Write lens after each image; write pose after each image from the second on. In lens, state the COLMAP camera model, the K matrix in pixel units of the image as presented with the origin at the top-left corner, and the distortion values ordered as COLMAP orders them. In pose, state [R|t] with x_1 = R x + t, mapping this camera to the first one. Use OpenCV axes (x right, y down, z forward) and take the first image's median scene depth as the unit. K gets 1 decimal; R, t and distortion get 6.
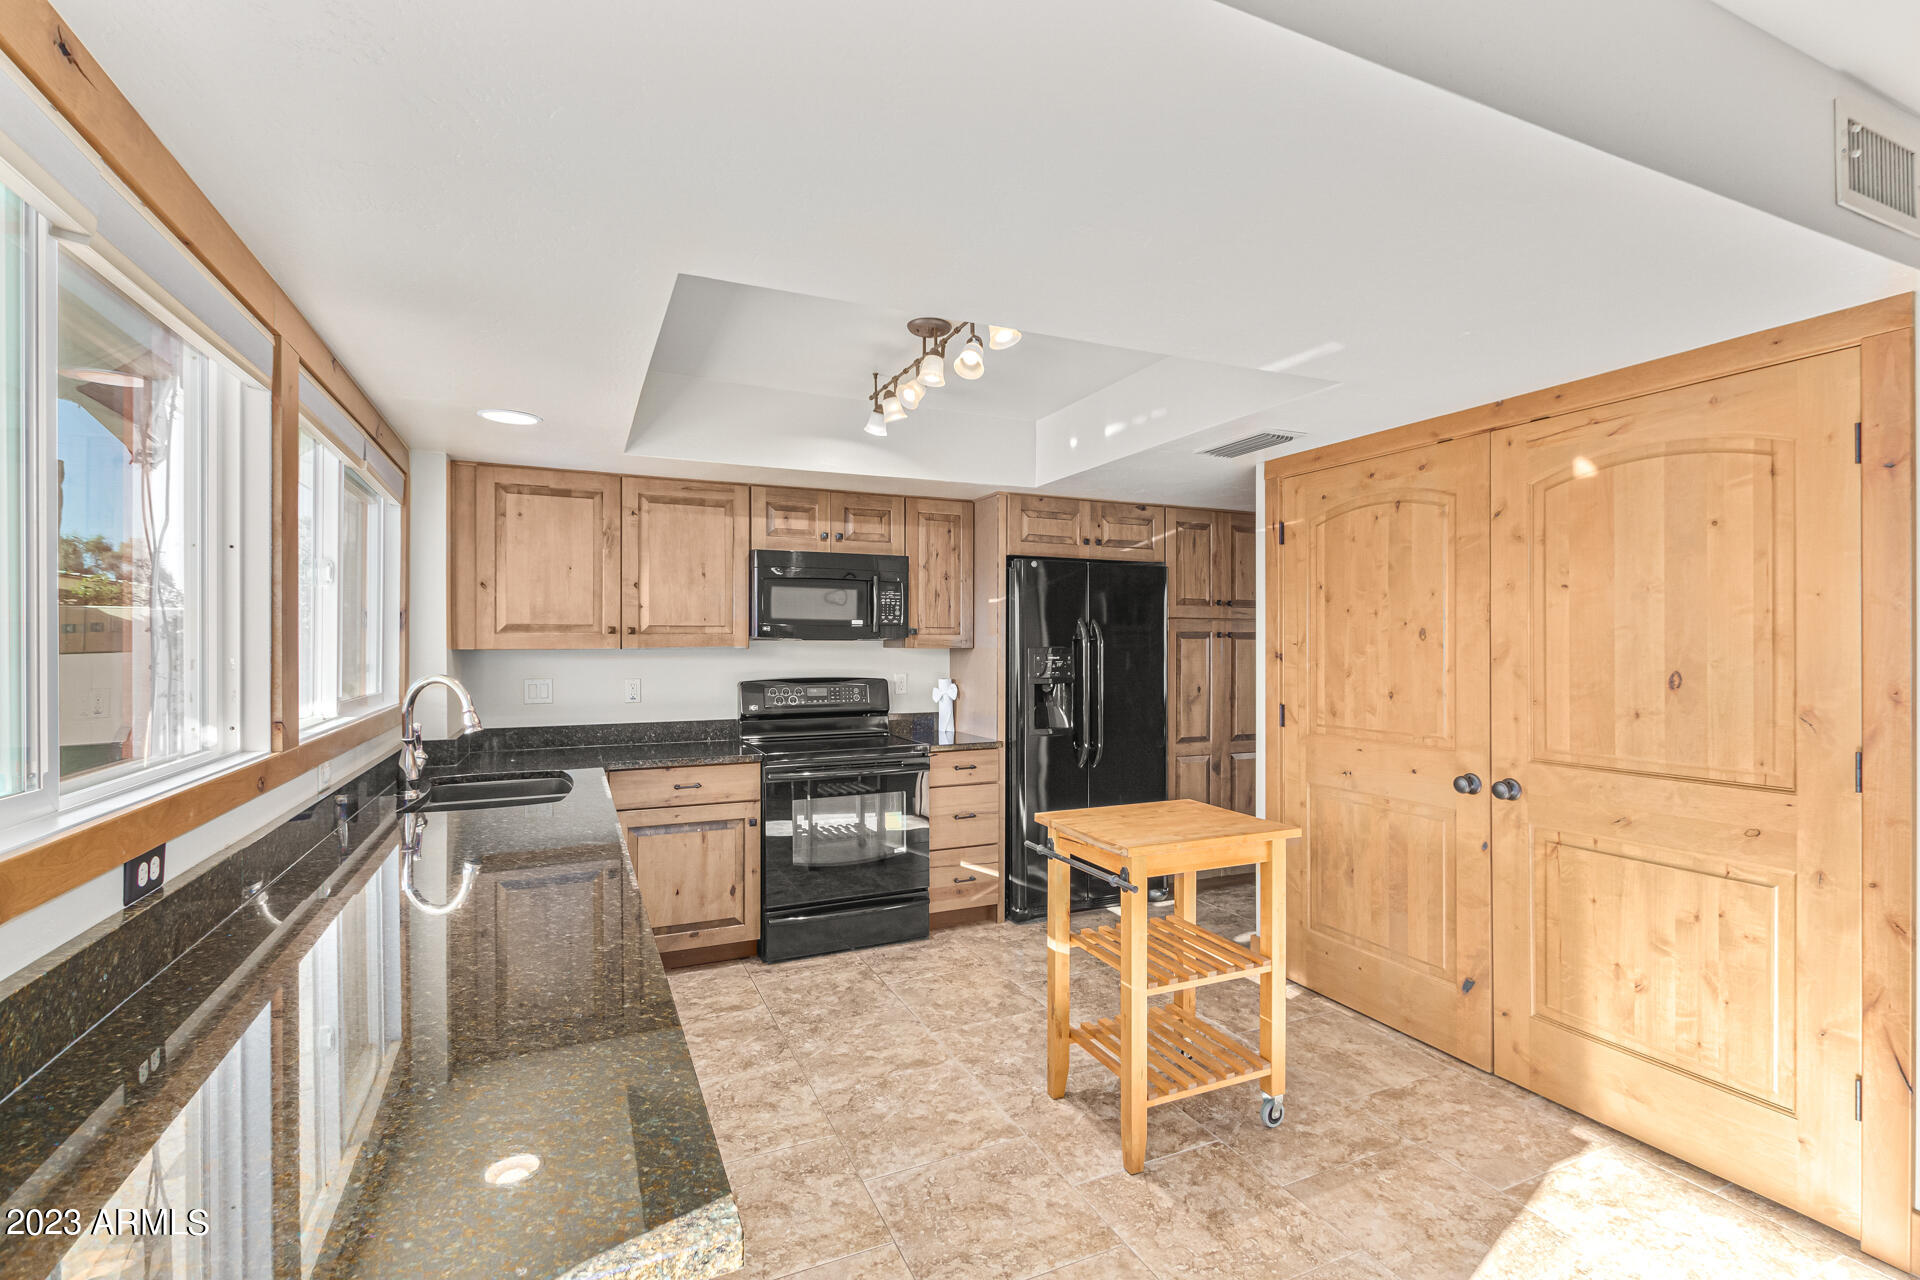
lens RADIAL K [[876.5, 0, 988.2], [0, 876.5, 647.0], [0, 0, 1]] dist [0.007839, -0.002434]
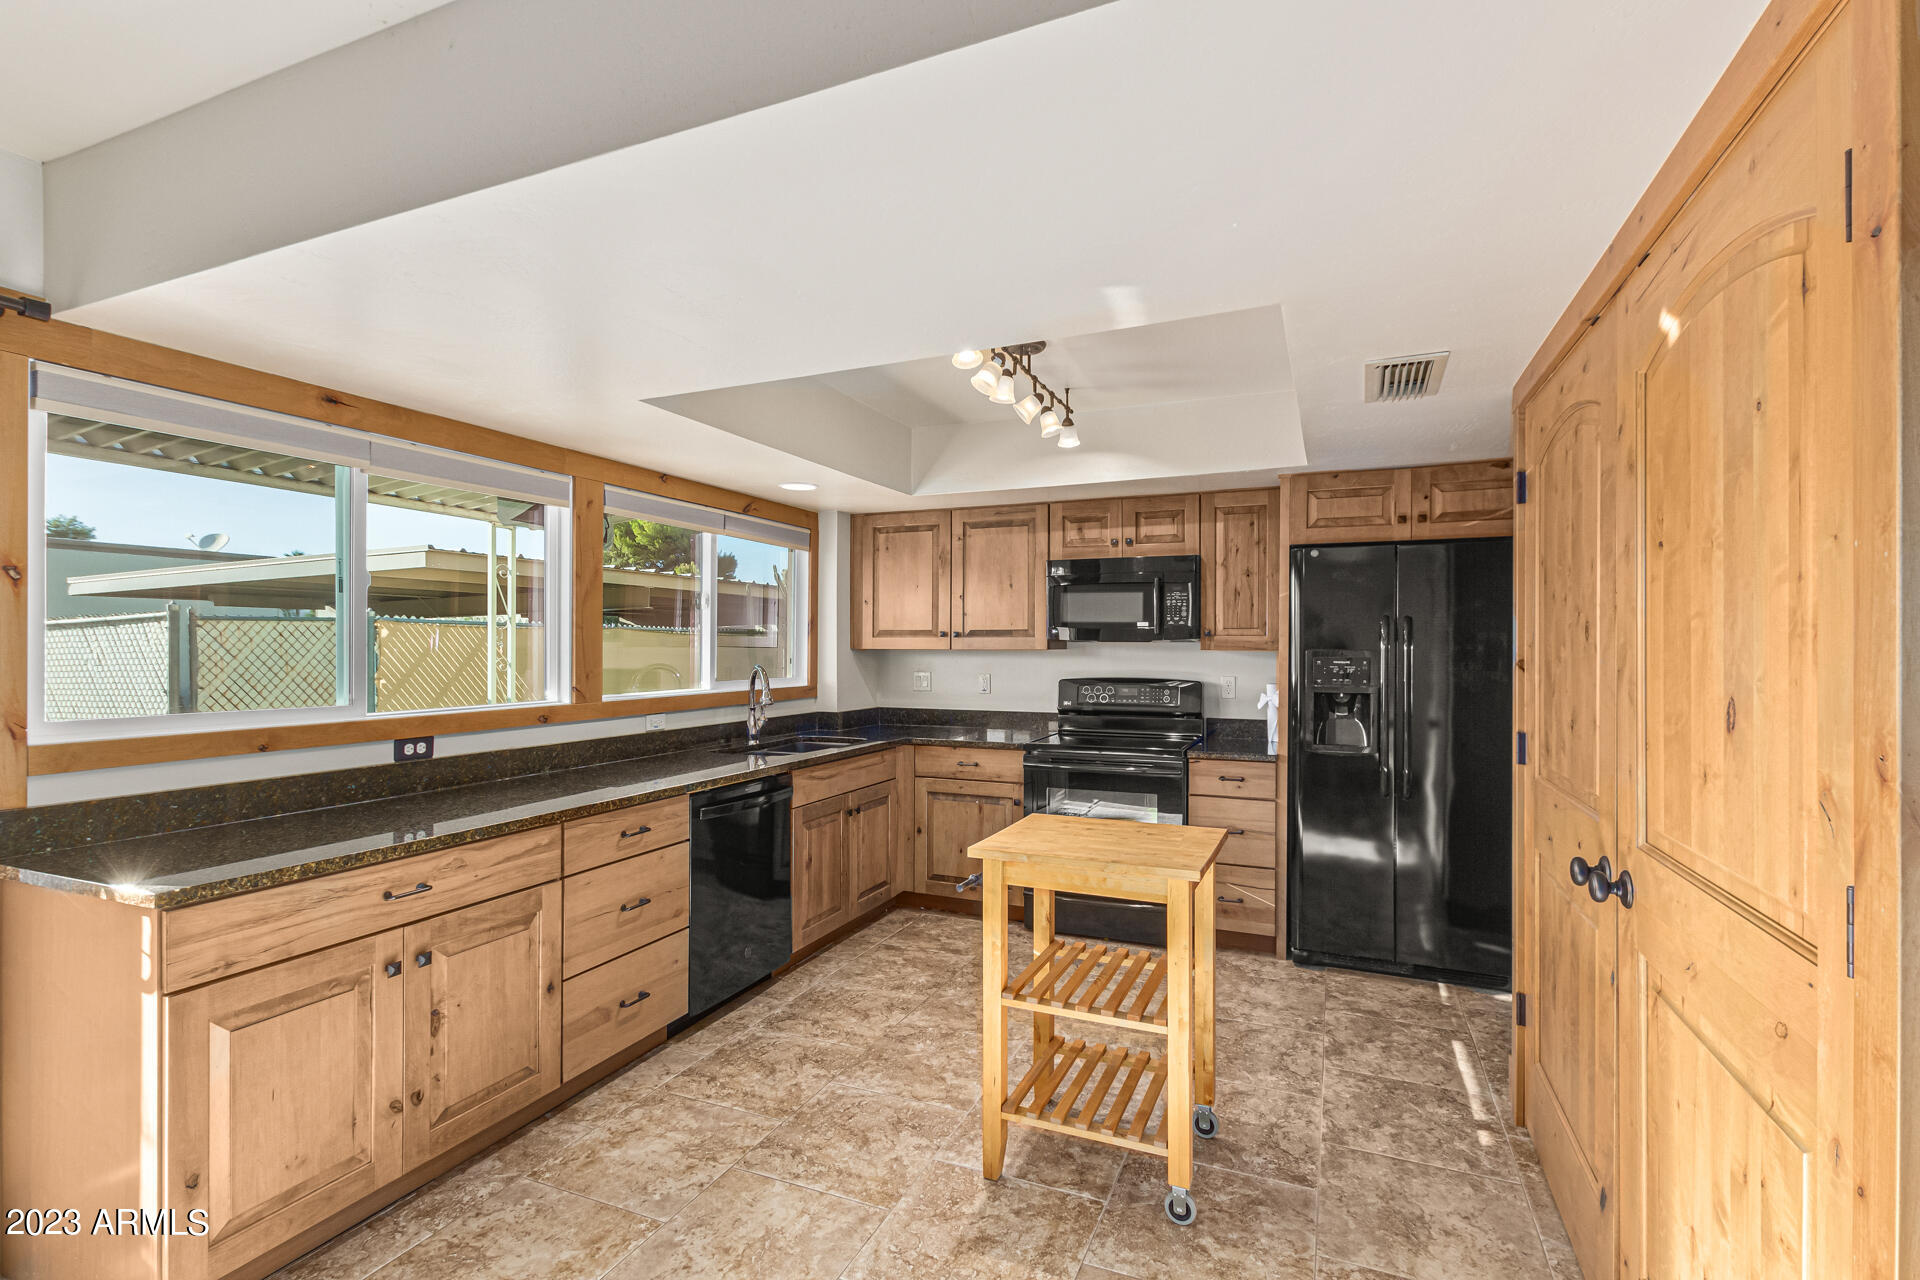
lens RADIAL K [[876.5, 0, 959.4], [0, 876.5, 649.6], [0, 0, 1]] dist [0.007839, -0.002434]
pose [[0.664152, 0.004808, -0.747582, 0.482840], [-0.005040, 0.999985, 0.001954, 0.000213], [0.747580, 0.002471, 0.664167, 0.172251]]
